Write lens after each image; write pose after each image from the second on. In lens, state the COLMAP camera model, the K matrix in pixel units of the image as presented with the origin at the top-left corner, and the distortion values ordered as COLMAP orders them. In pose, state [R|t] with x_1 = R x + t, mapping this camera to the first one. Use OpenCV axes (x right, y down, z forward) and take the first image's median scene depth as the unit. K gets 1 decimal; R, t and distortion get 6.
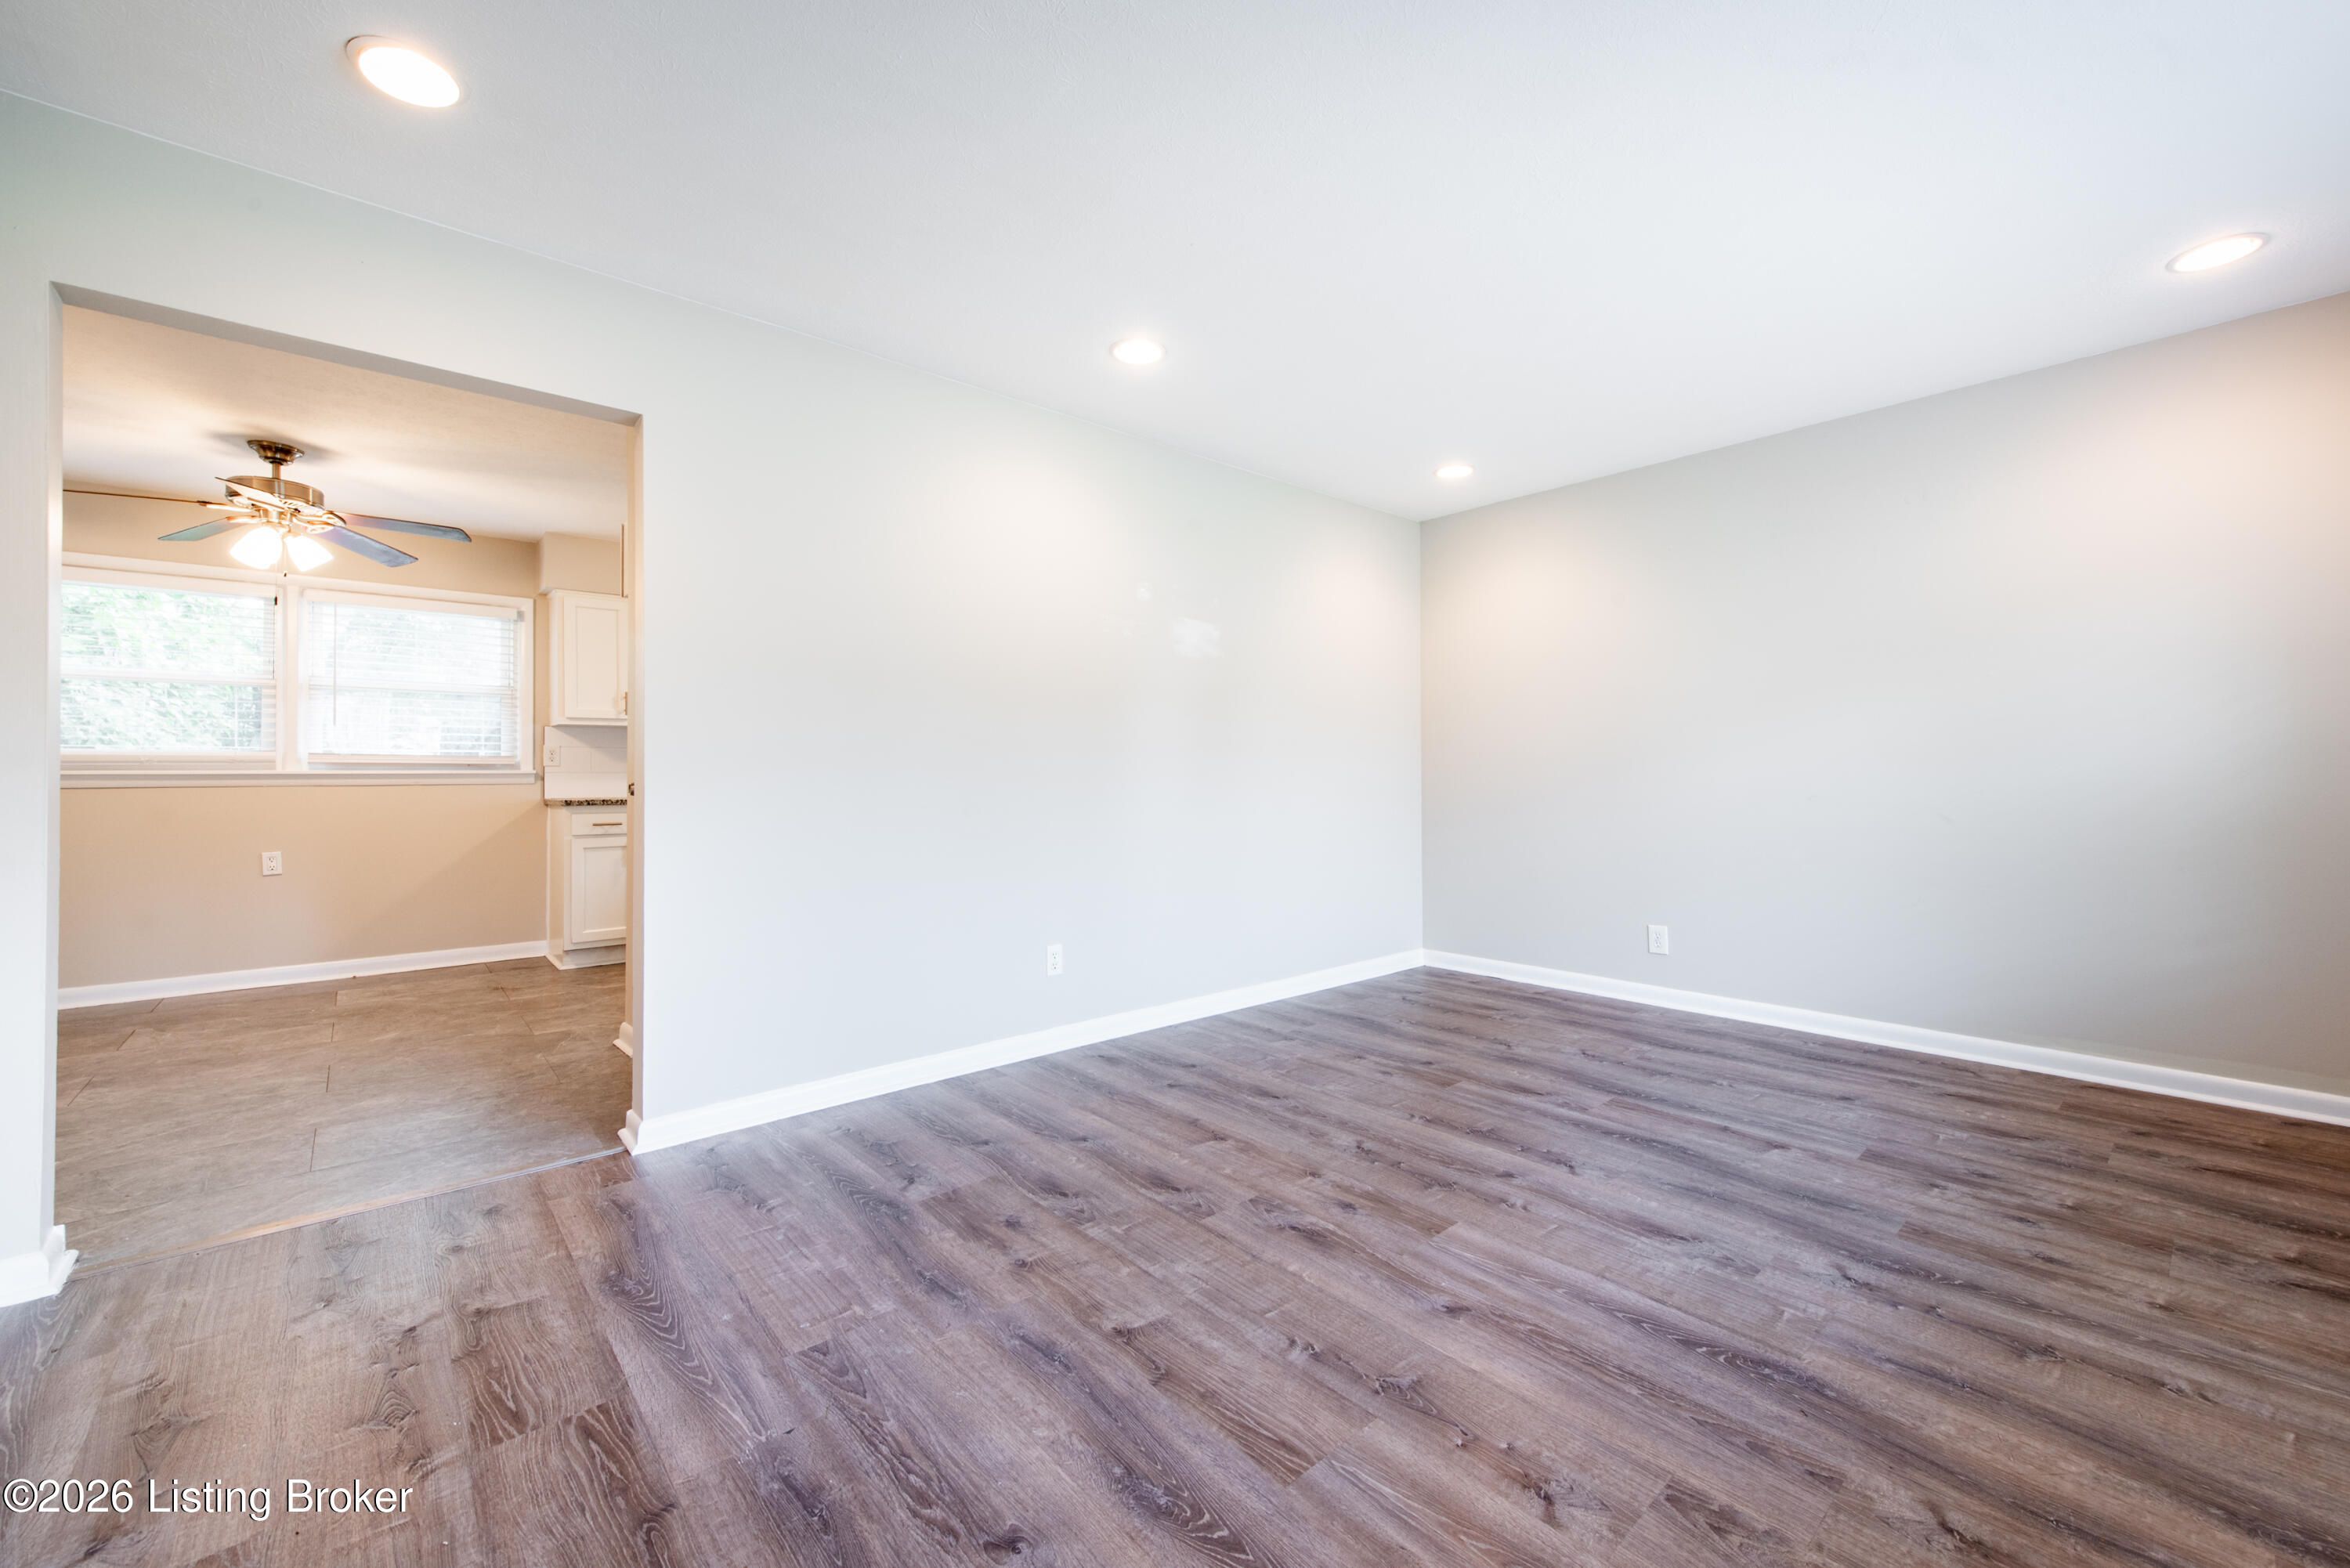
lens RADIAL K [[930.2, 0, 1177.9], [0, 930.2, 772.0], [0, 0, 1]] dist [0.001990, -0.000193]
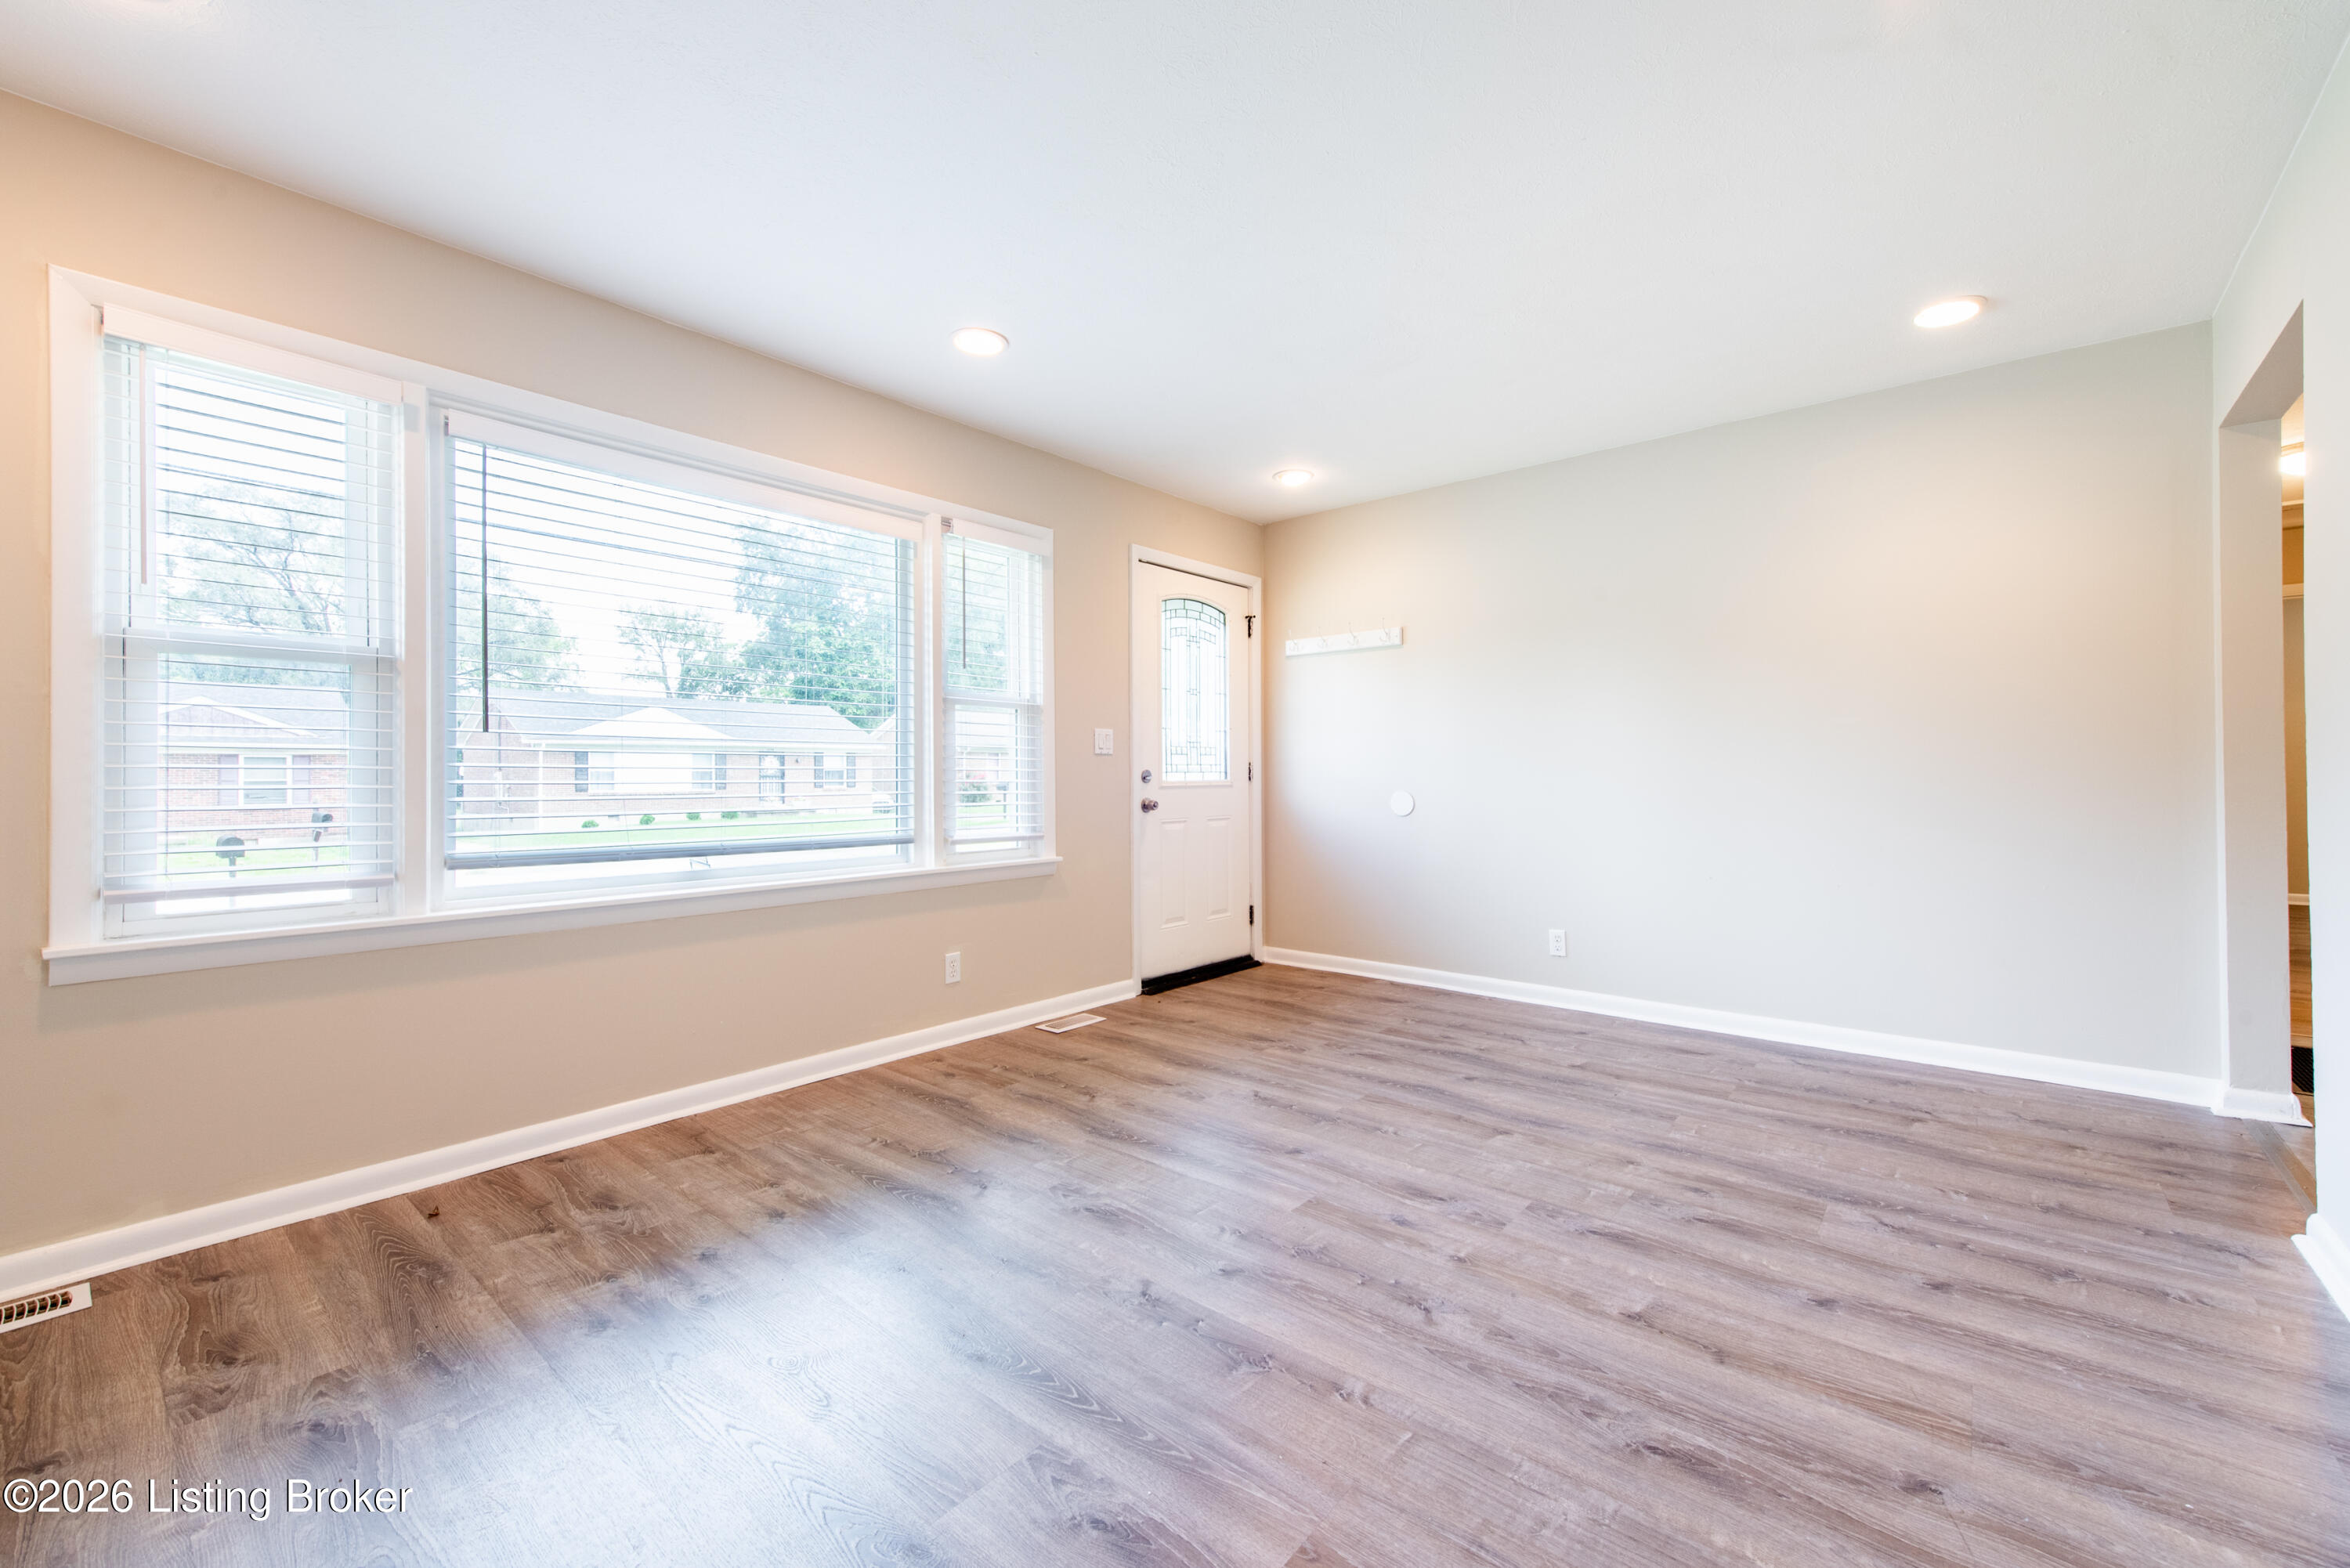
lens RADIAL K [[930.2, 0, 1176.7], [0, 930.2, 773.7], [0, 0, 1]] dist [0.001990, -0.000193]
pose [[-0.987819, 0.011941, -0.155149, 0.552252], [0.012663, 0.999913, -0.003662, 0.005564], [0.155092, -0.005582, -0.987884, 1.903659]]
